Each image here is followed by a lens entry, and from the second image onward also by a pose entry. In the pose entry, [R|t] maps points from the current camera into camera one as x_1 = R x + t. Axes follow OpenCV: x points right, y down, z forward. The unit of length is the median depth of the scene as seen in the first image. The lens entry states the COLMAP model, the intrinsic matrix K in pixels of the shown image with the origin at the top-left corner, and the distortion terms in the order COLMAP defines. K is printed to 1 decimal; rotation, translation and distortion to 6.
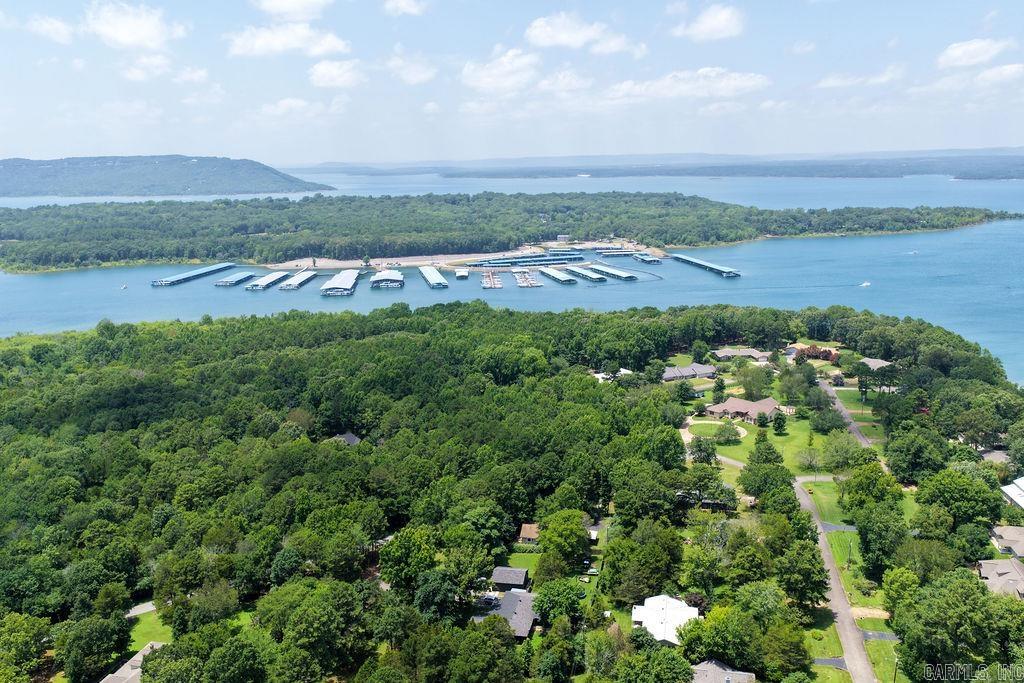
lens RADIAL K [[845.6, 0, 512.6], [0, 845.6, 342.4], [0, 0, 1]] dist [-0.005962, 0.014749]
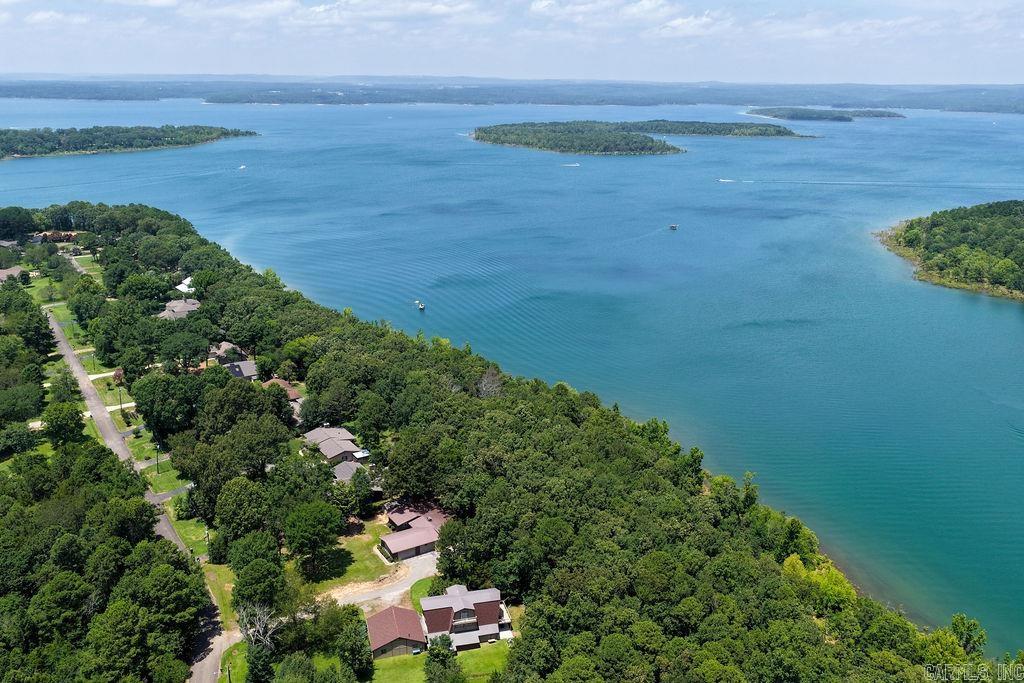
lens RADIAL K [[845.6, 0, 513.8], [0, 845.6, 340.1], [0, 0, 1]] dist [-0.005962, 0.014749]
pose [[0.694722, -0.183317, 0.695526, -0.021445], [0.125258, 0.983036, 0.133982, 0.026383], [-0.708288, -0.005960, 0.705898, -0.113492]]
